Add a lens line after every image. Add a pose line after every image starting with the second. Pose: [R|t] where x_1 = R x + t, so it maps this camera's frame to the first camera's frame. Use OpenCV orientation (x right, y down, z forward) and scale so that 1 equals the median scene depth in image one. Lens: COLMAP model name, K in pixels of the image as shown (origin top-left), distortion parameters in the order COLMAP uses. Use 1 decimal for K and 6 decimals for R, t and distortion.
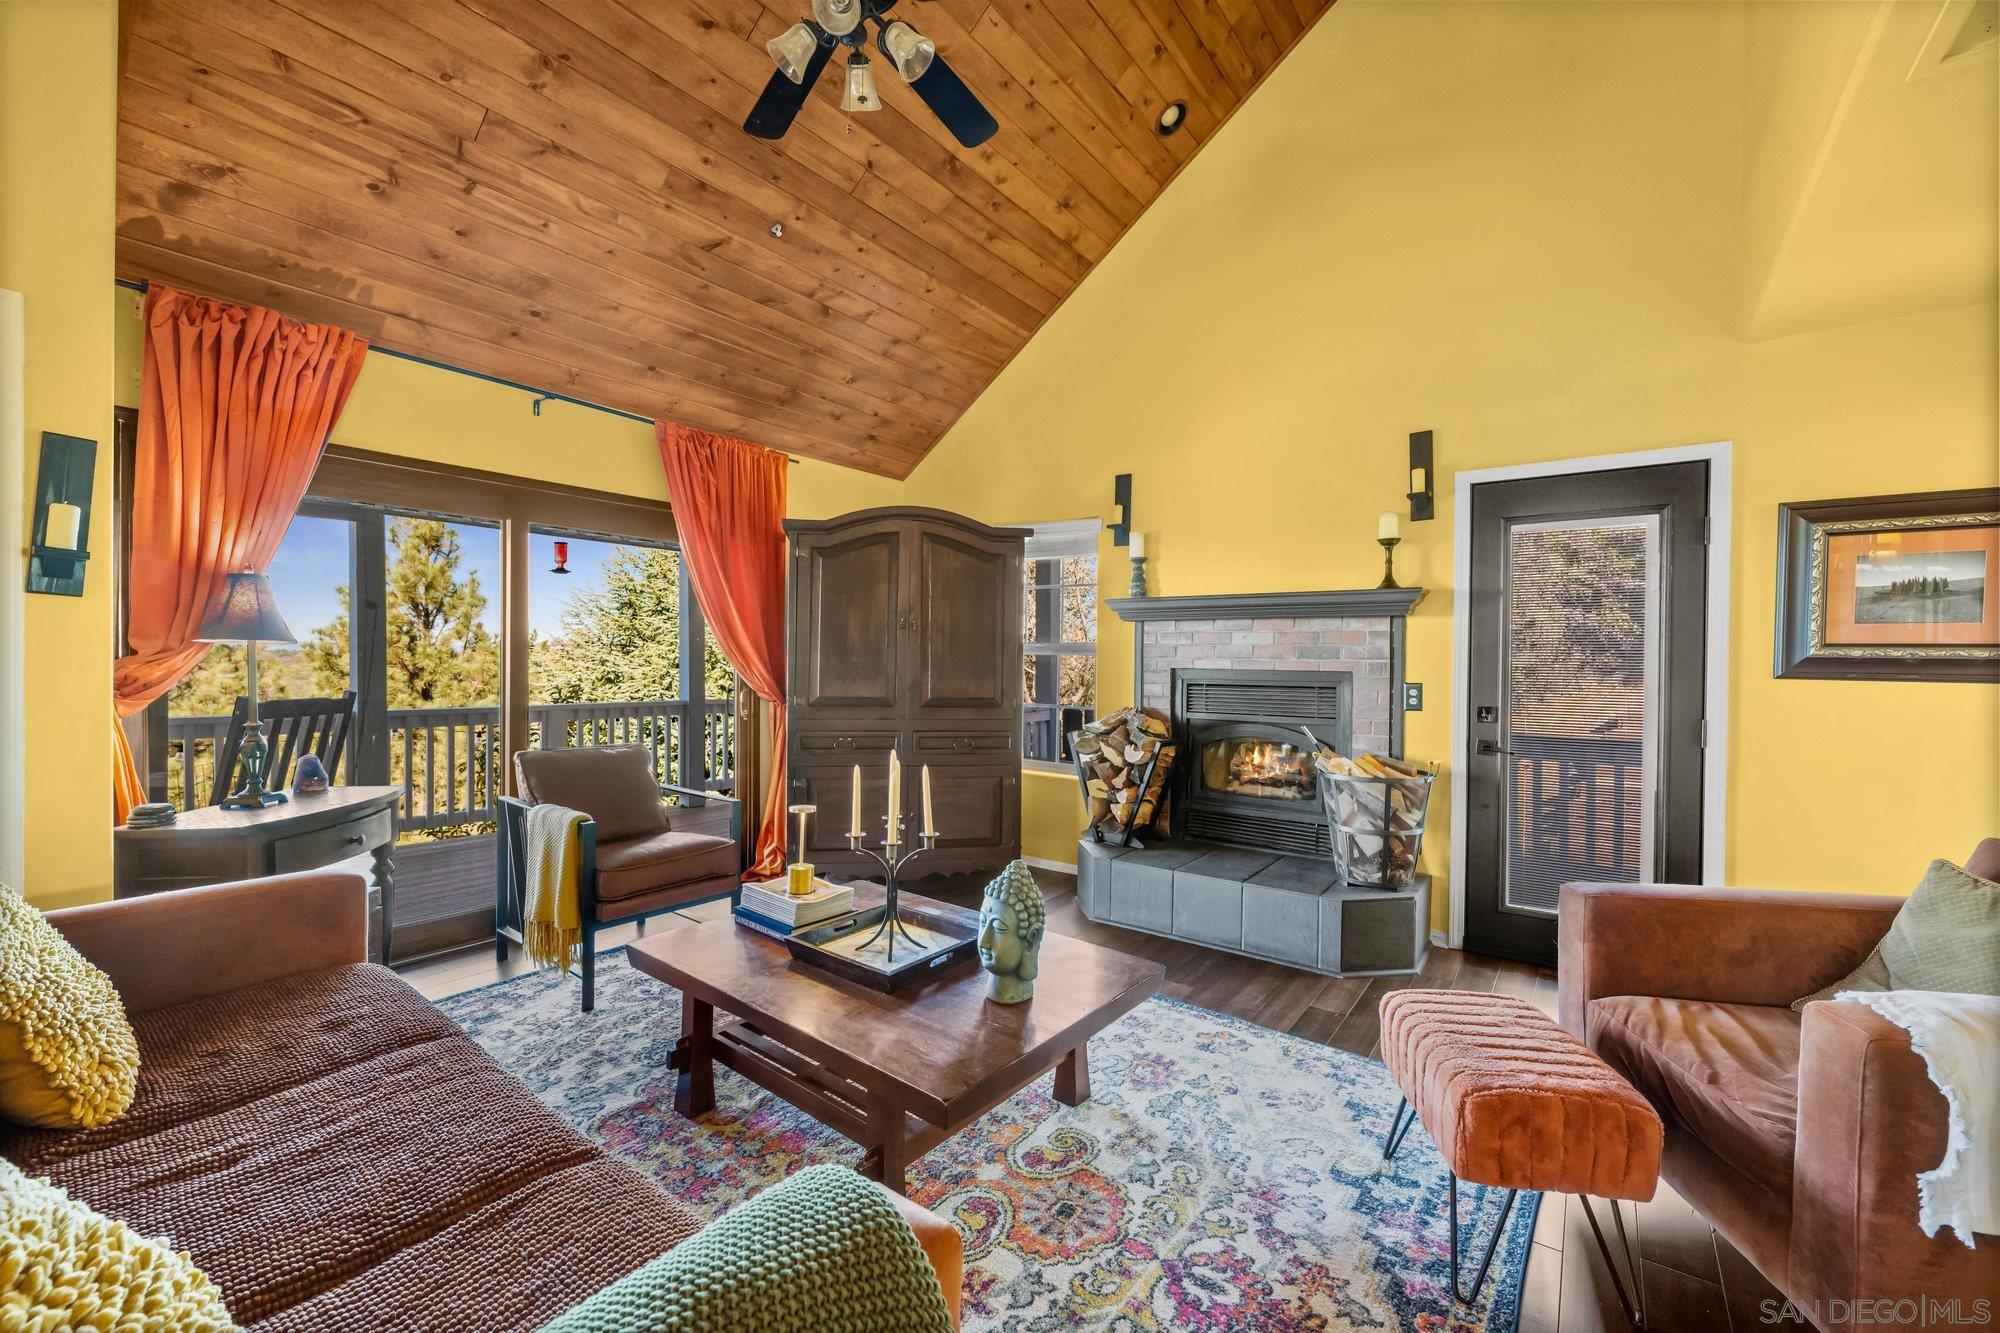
lens RADIAL K [[816.8, 0, 985.9], [0, 816.8, 665.1], [0, 0, 1]] dist [0.000351, 0.000188]
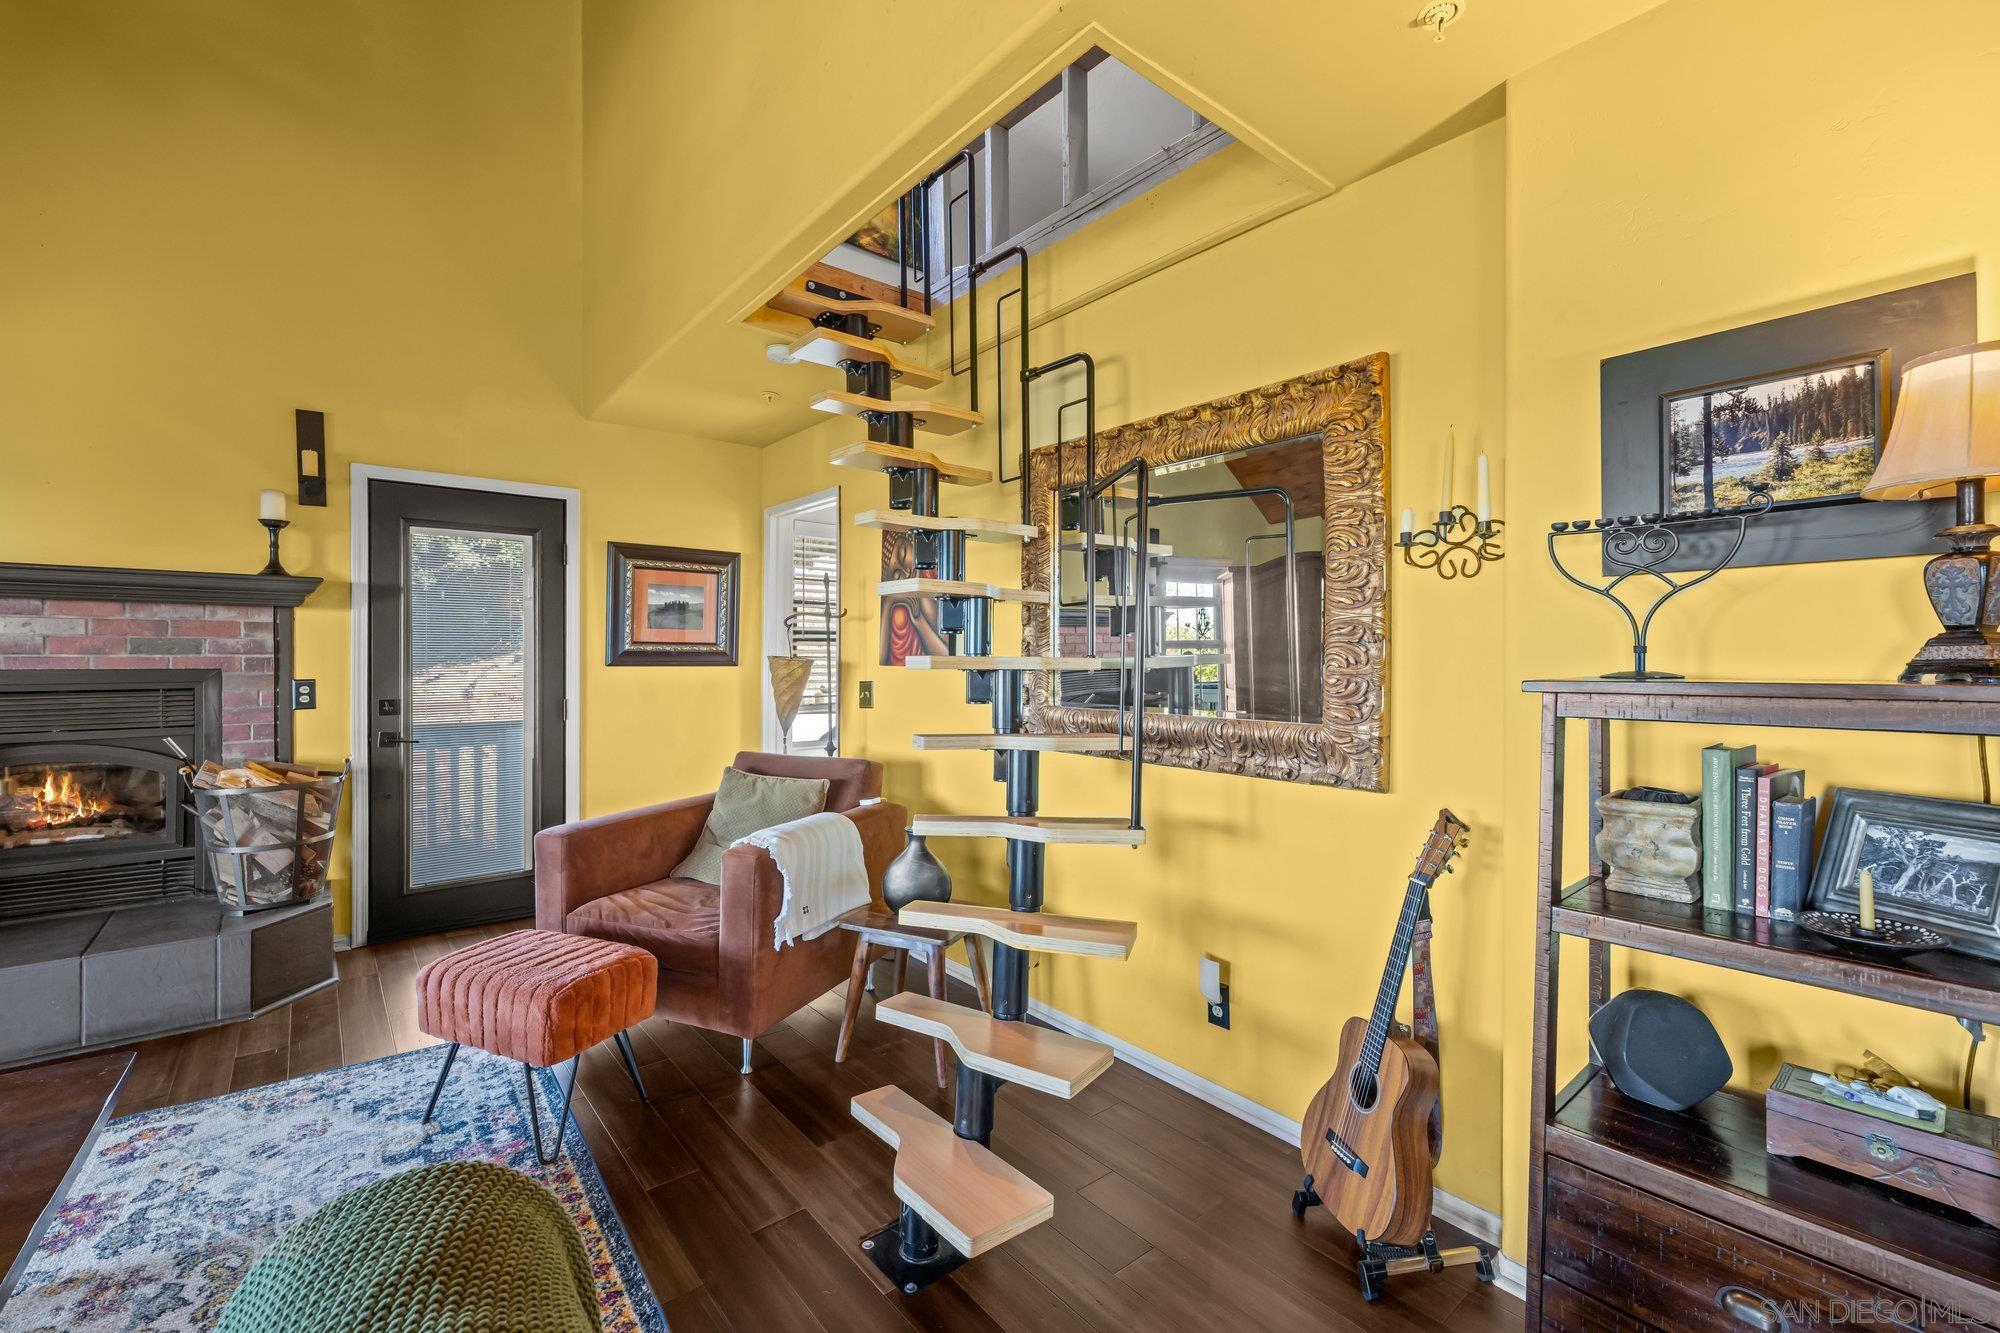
lens RADIAL K [[841.6, 0, 1000.0], [0, 841.6, 666.5], [0, 0, 1]] dist [0.000200, -0.000110]
pose [[0.232087, -0.020402, 0.972481, -0.242976], [0.011595, 0.999767, 0.018207, -0.001218], [-0.972626, 0.007050, 0.232269, 0.008334]]
